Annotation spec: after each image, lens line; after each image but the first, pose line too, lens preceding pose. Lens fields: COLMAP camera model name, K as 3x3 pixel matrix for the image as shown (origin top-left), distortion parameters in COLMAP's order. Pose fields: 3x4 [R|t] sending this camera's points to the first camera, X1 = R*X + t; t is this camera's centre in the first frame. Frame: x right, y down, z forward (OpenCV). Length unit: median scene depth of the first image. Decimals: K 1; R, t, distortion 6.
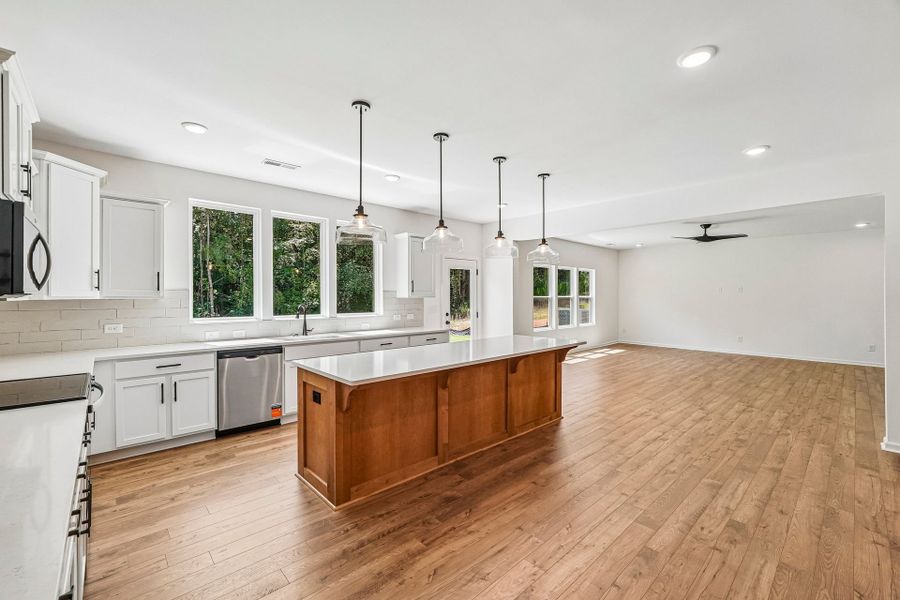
lens RADIAL K [[380.2, 0, 450.6], [0, 380.2, 296.4], [0, 0, 1]] dist [-0.012033, 0.004952]
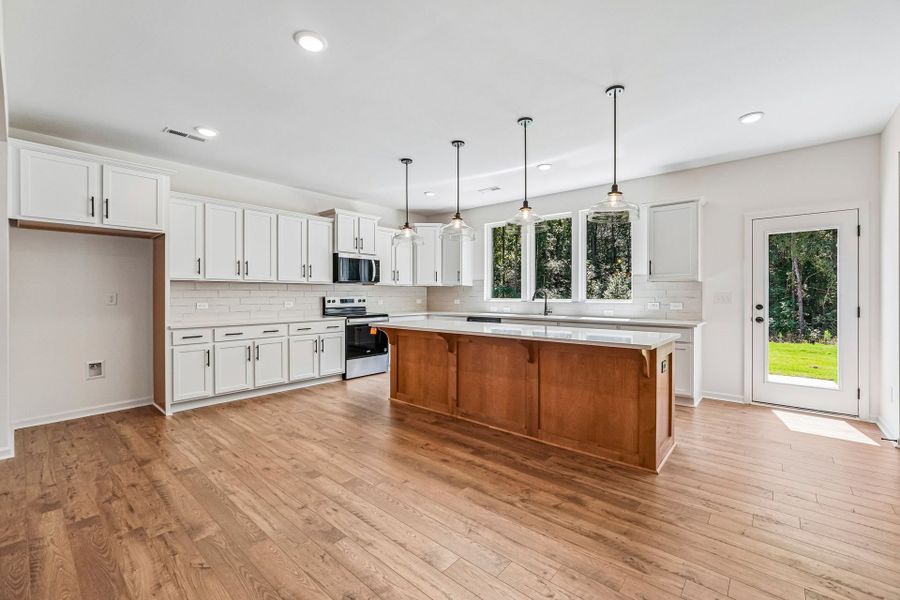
lens RADIAL K [[380.2, 0, 445.8], [0, 380.2, 295.7], [0, 0, 1]] dist [-0.012033, 0.004952]
pose [[0.099919, 0.002237, -0.994993, 1.023660], [-0.002473, 0.999995, 0.001999, 0.050679], [0.994993, 0.002261, 0.099924, 0.740843]]
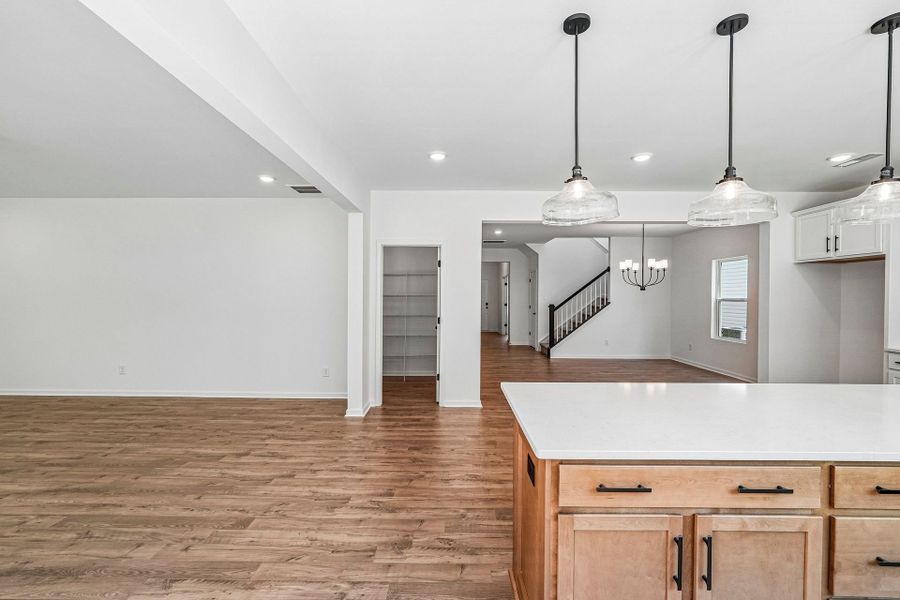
lens RADIAL K [[380.2, 0, 448.9], [0, 380.2, 298.2], [0, 0, 1]] dist [-0.012033, 0.004952]
pose [[-0.725827, -0.010312, 0.687800, 0.054200], [-0.004788, 0.999939, 0.009940, -0.001497], [-0.687861, 0.003922, -0.725832, 1.654183]]
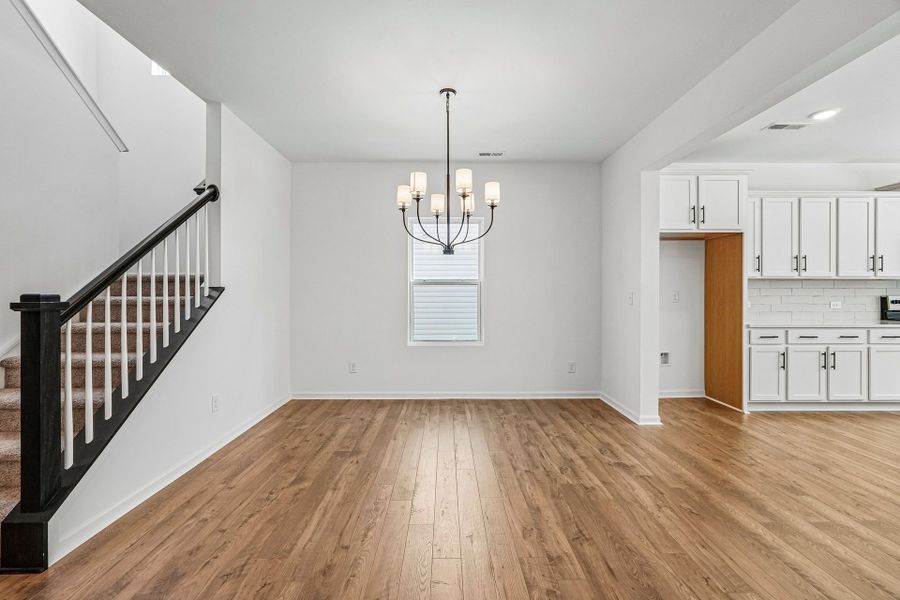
lens RADIAL K [[380.2, 0, 447.2], [0, 380.2, 293.2], [0, 0, 1]] dist [-0.012033, 0.004952]
pose [[-0.671451, 0.001342, -0.741048, 1.243875], [-0.002661, 0.999988, 0.004223, 0.049702], [0.741044, 0.004807, -0.671439, 0.164998]]
